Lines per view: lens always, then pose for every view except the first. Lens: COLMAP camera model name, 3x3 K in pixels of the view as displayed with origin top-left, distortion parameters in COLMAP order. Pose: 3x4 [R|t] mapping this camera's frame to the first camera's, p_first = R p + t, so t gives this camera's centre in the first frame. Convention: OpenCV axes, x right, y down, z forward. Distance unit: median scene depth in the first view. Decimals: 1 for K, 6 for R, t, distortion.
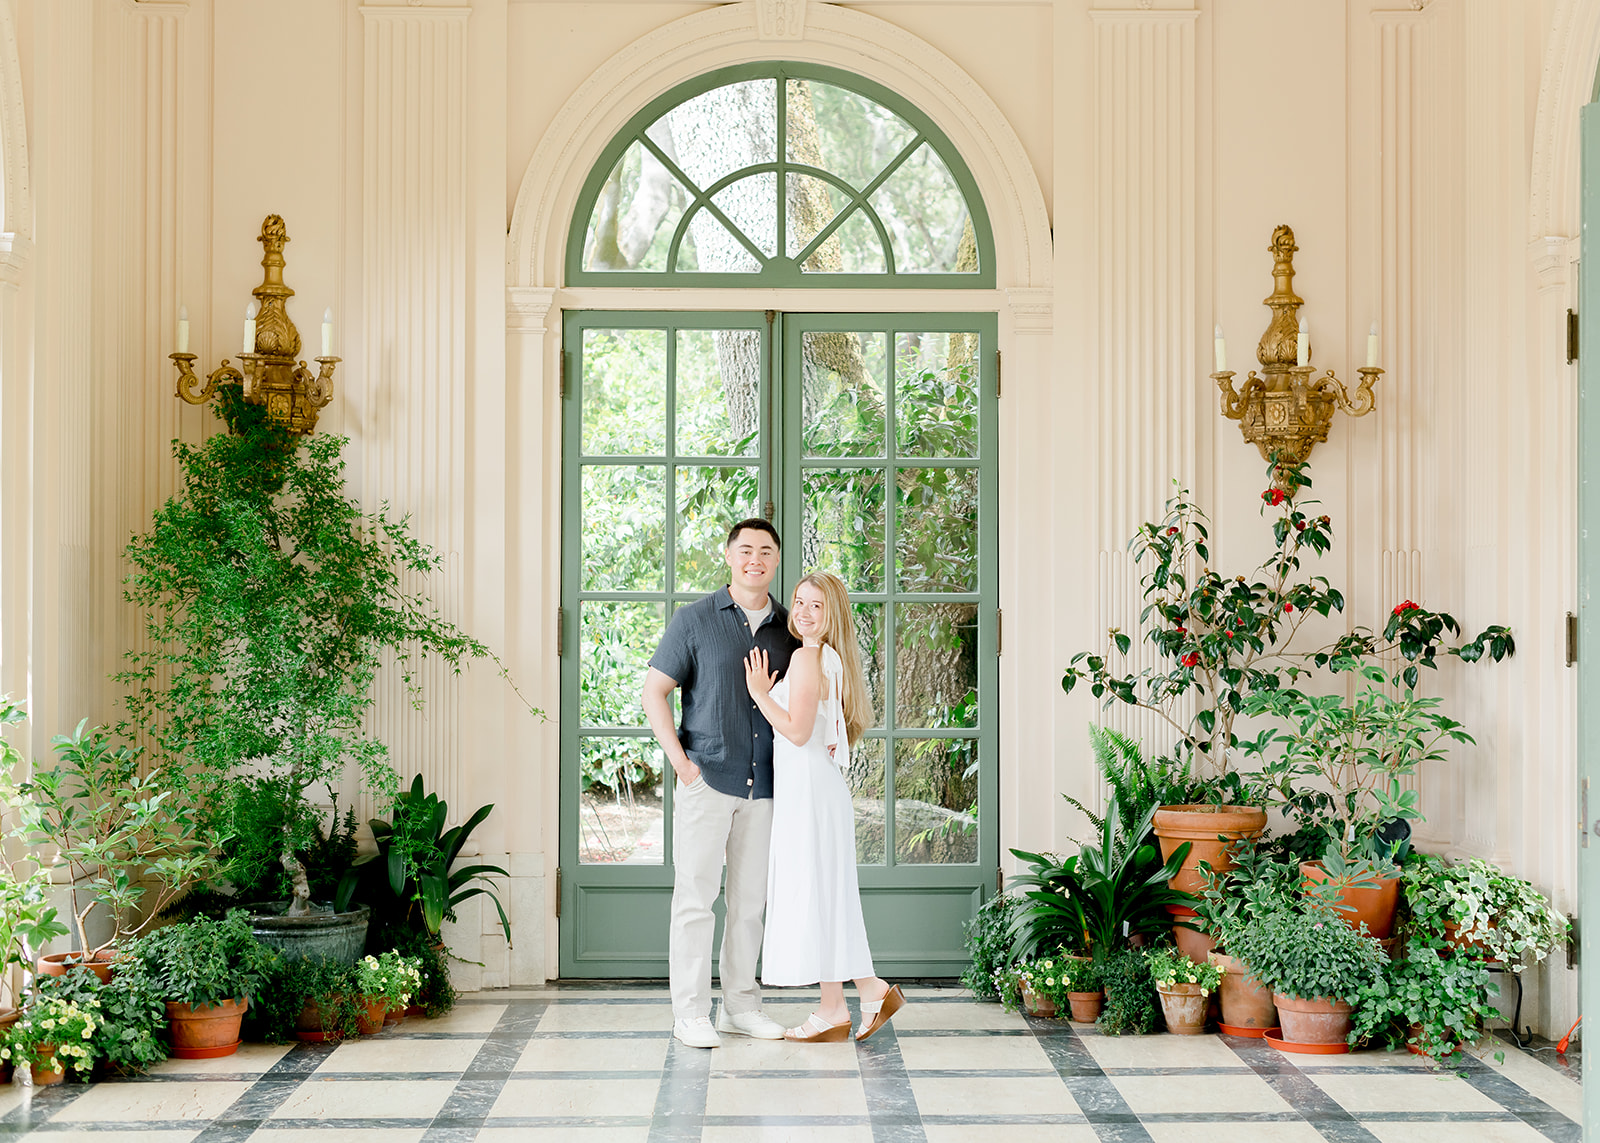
lens RADIAL K [[2559.6, 0, 878.4], [0, 2559.6, 566.6], [0, 0, 1]] dist [0.096938, -0.126056]
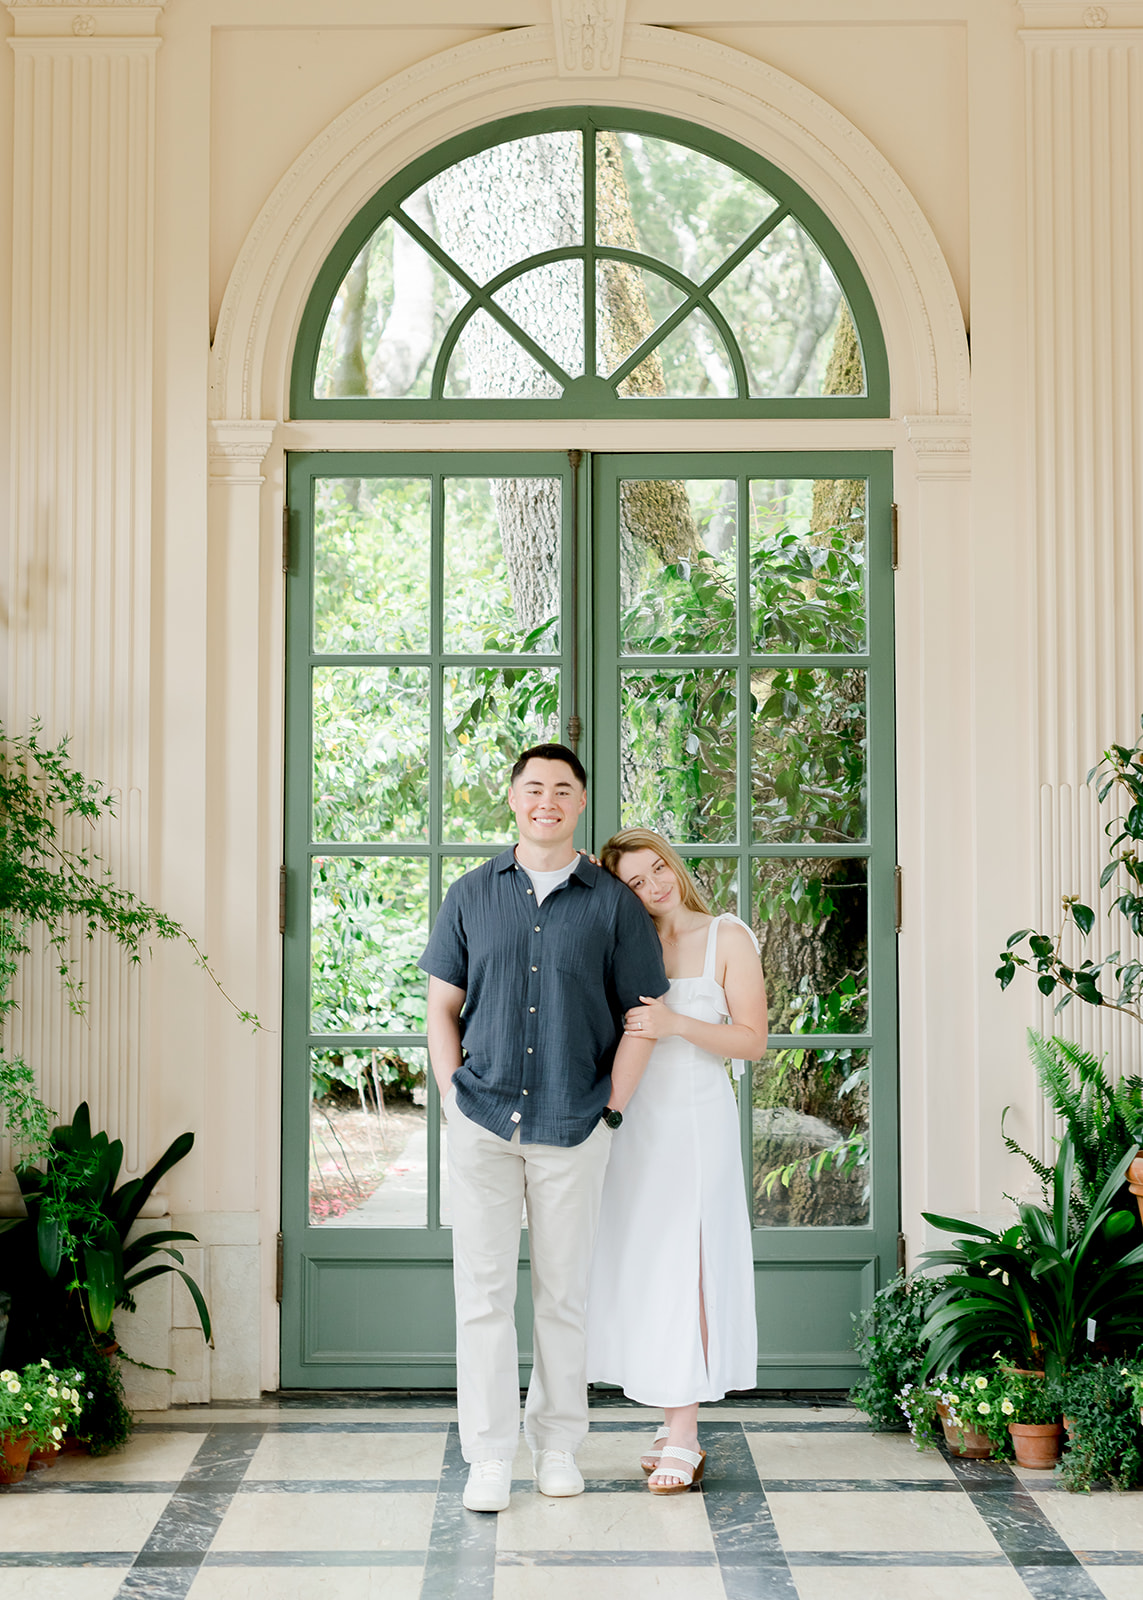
lens RADIAL K [[2559.6, 0, 563.8], [0, 2559.6, 642.3], [0, 0, 1]] dist [0.096938, -0.126056]
pose [[0.999653, -0.005304, -0.025820, -0.026990], [0.004008, 0.998741, -0.050012, -0.010284], [0.026053, 0.049891, 0.998415, 0.285992]]
